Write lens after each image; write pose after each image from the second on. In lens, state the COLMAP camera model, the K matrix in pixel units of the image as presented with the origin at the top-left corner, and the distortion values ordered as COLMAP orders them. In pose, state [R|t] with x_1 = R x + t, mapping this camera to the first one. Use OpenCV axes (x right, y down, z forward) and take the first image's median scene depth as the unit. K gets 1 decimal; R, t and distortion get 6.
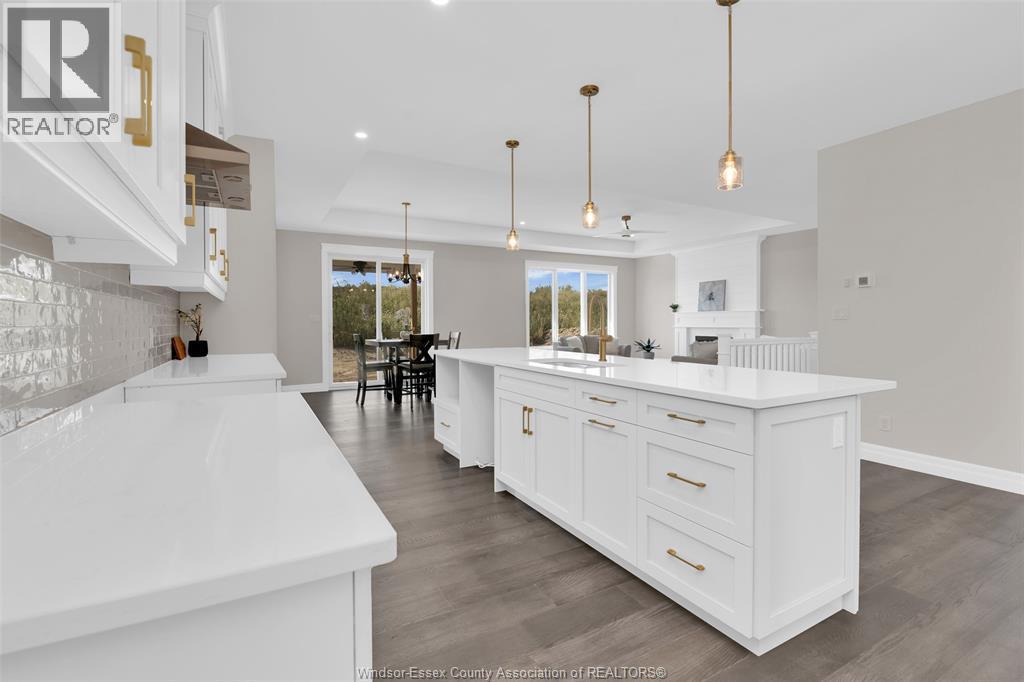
lens RADIAL K [[482.4, 0, 504.7], [0, 482.4, 331.7], [0, 0, 1]] dist [-0.006011, -0.001058]
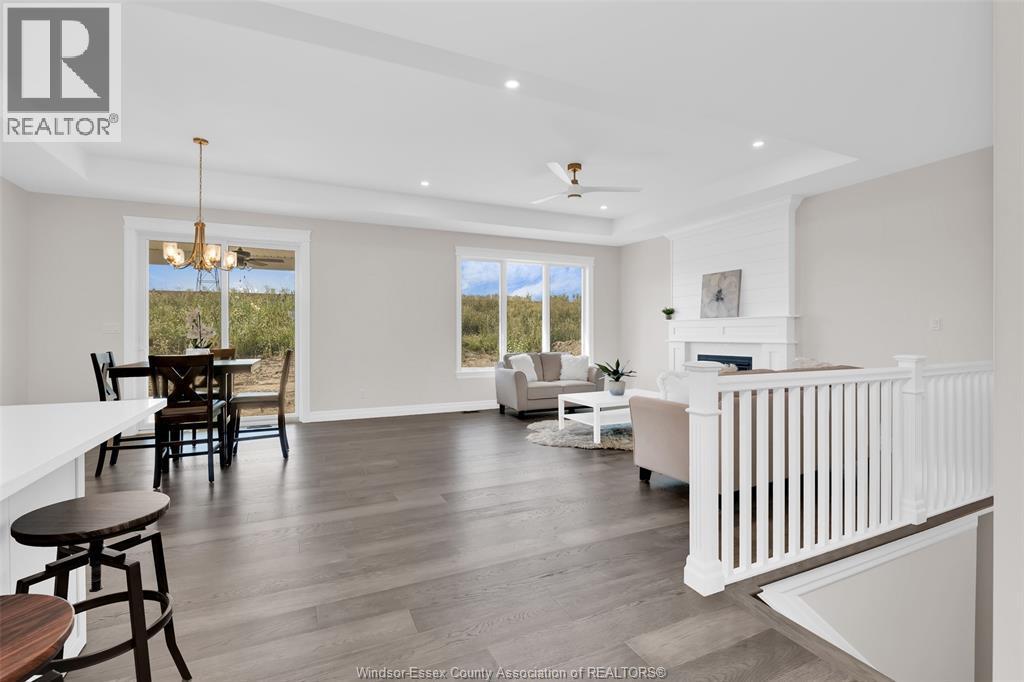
lens RADIAL K [[482.4, 0, 520.8], [0, 482.4, 340.3], [0, 0, 1]] dist [-0.006011, -0.001058]
pose [[0.999509, -0.000339, -0.031320, 0.172795], [0.000192, 0.999989, -0.004720, -0.007993], [0.031321, 0.004712, 0.999498, 0.322643]]
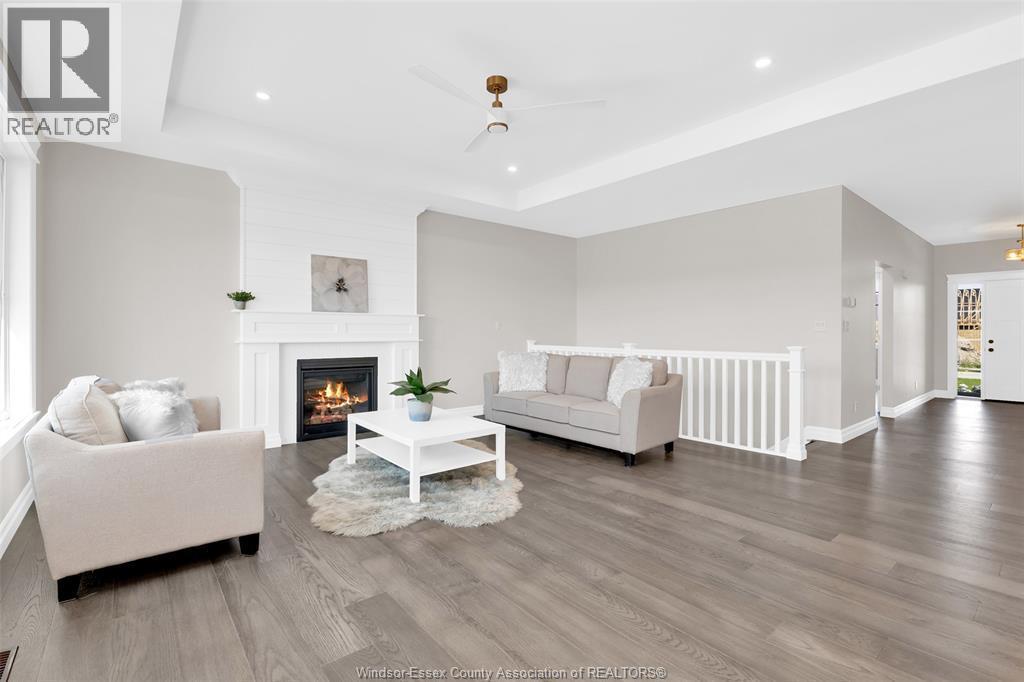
lens RADIAL K [[465.0, 0, 514.4], [0, 465.0, 333.4], [0, 0, 1]] dist [-0.010446, -0.000277]
pose [[-0.202577, 0.000296, 0.979266, -0.124168], [0.017451, 0.999842, 0.003308, -0.016386], [-0.979111, 0.017759, -0.202550, 0.898227]]
